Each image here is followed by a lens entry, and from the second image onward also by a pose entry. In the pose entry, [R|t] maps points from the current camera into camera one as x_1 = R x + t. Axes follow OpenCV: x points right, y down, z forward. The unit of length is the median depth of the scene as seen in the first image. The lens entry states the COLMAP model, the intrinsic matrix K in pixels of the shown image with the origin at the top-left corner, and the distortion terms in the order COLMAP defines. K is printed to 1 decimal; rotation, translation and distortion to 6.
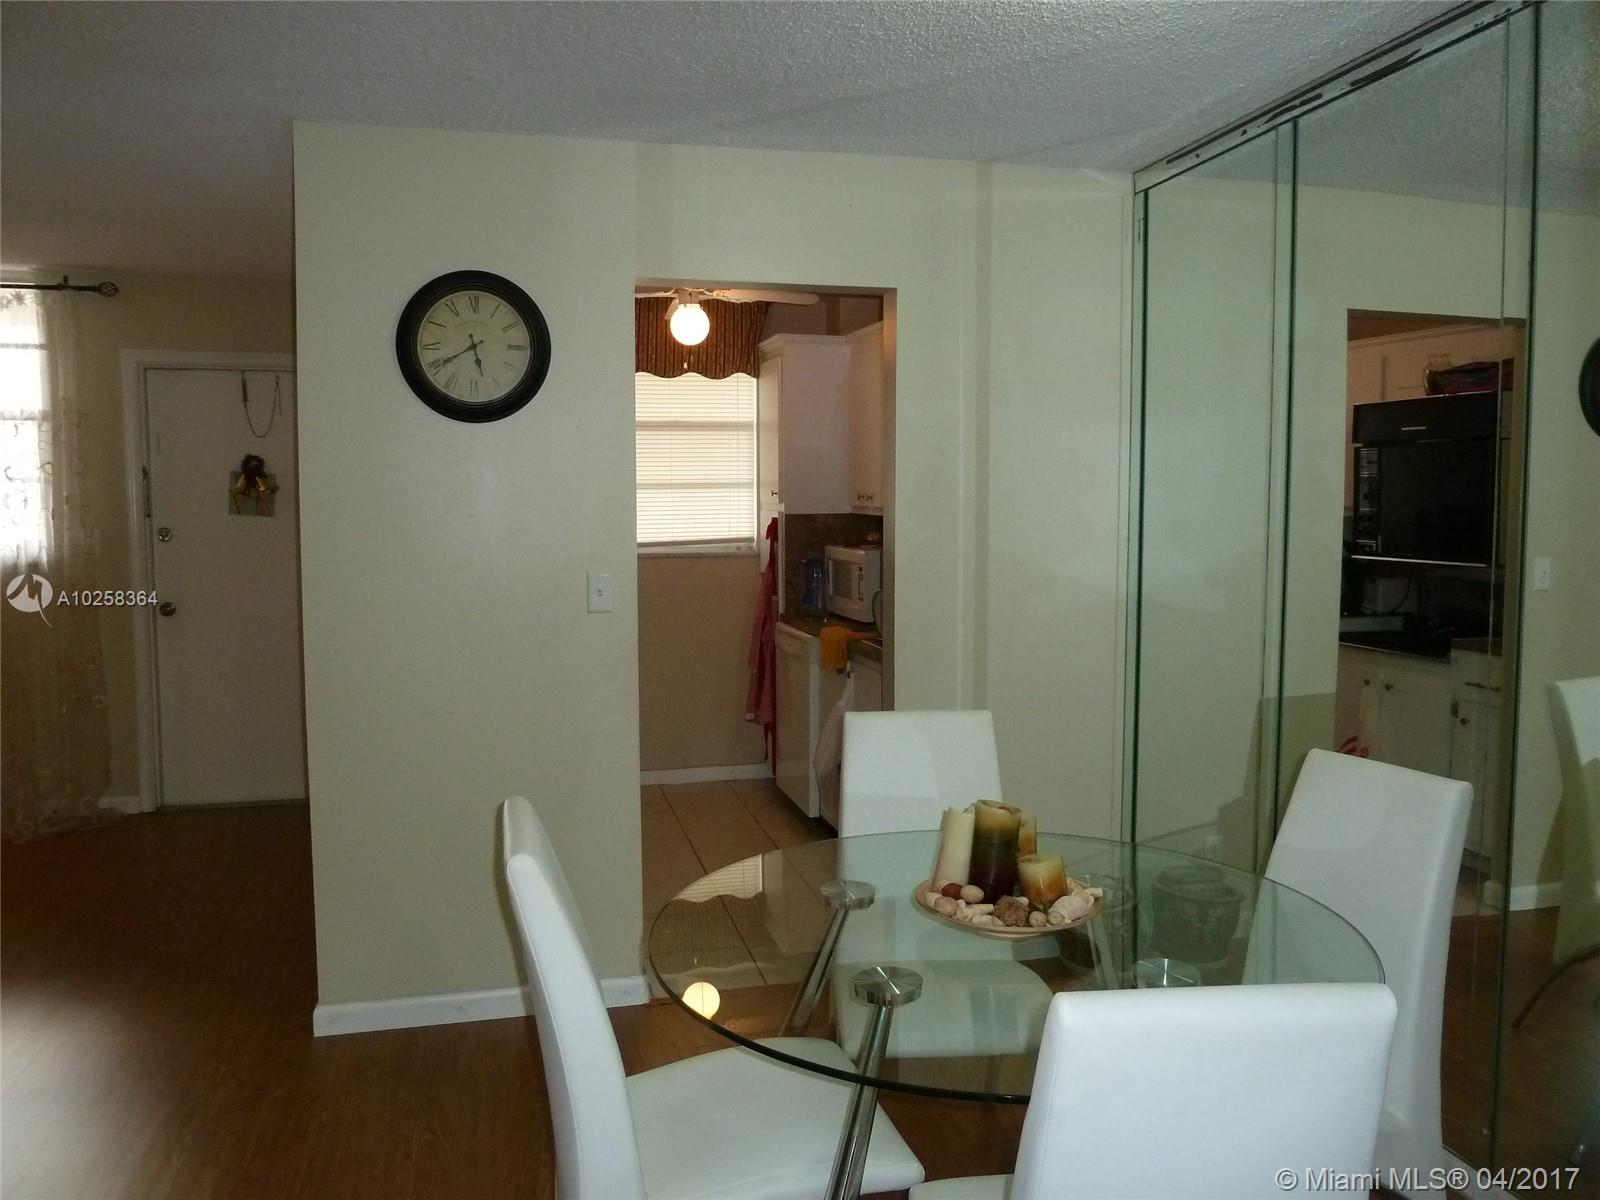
lens RADIAL K [[1201.2, 0, 798.6], [0, 1201.2, 597.2], [0, 0, 1]] dist [-0.012614, -0.001443]
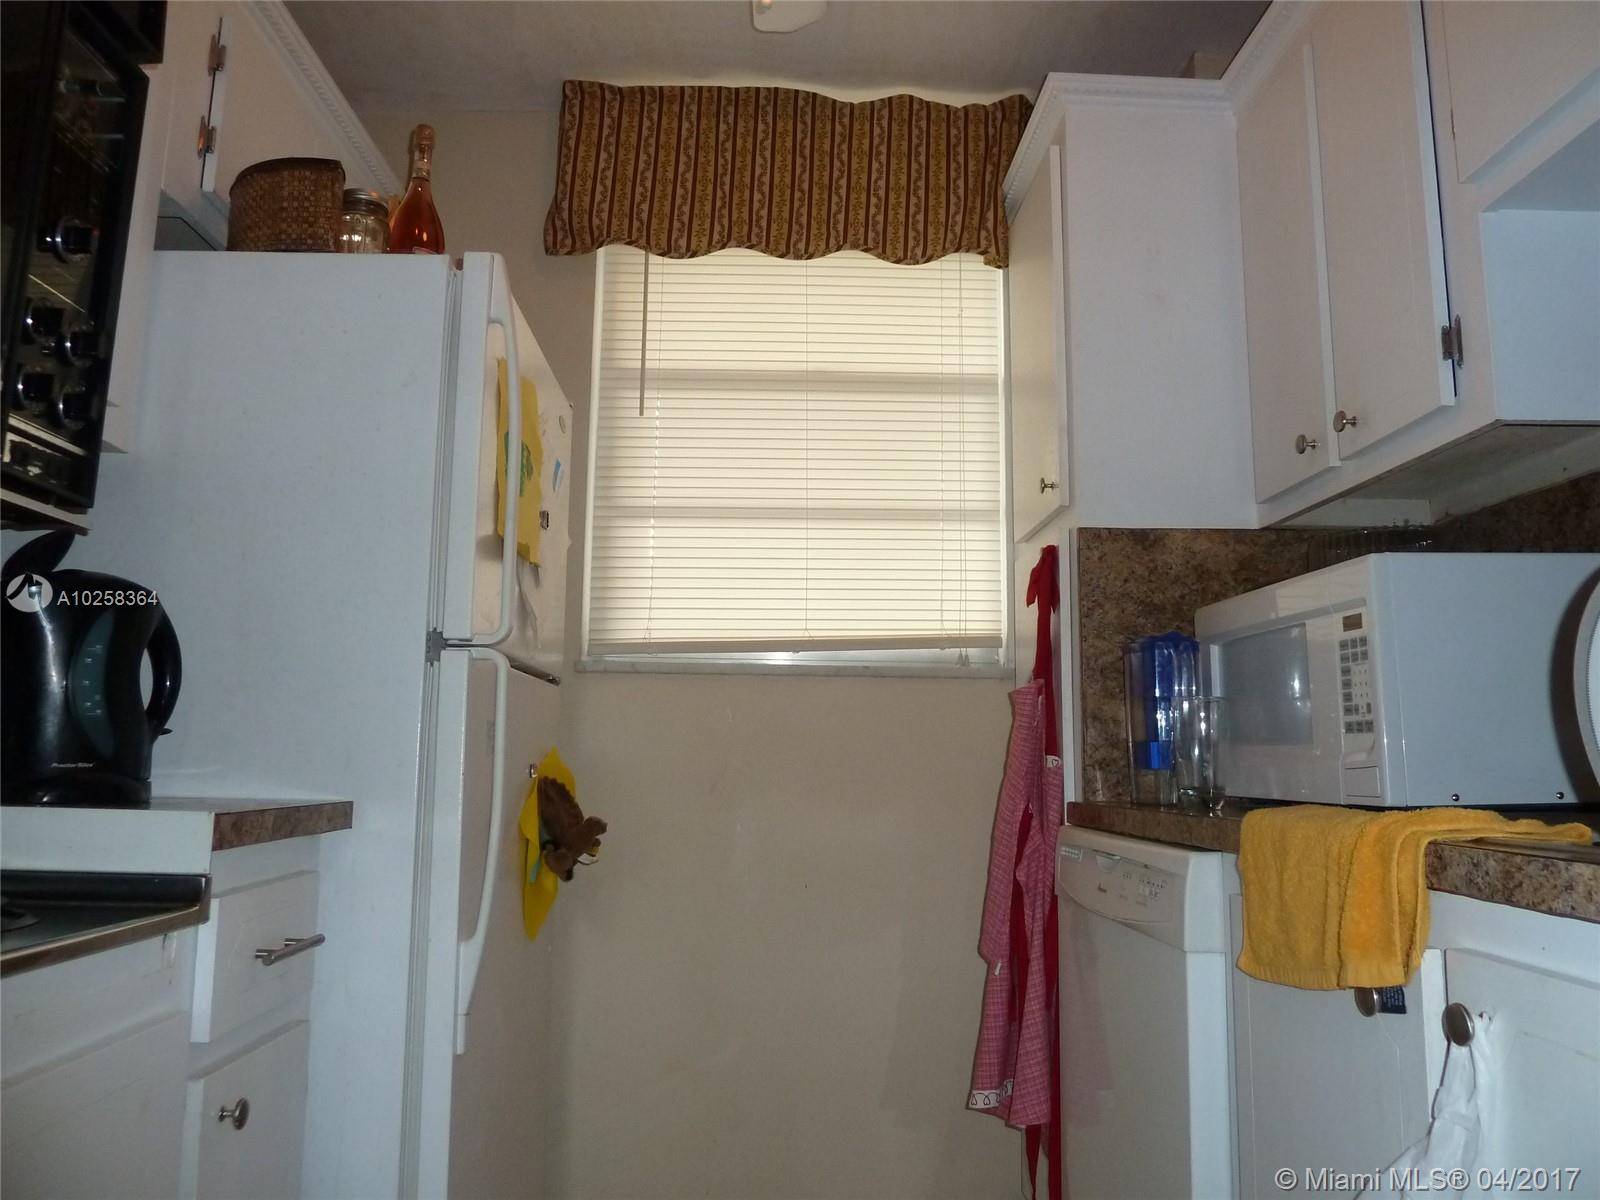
lens RADIAL K [[1201.2, 0, 797.6], [0, 1201.2, 601.9], [0, 0, 1]] dist [-0.012614, -0.001443]
pose [[0.973924, -0.019060, -0.226073, -0.011808], [-0.030765, 0.976165, -0.214838, 0.033805], [0.224780, 0.216191, 0.950124, 0.618372]]
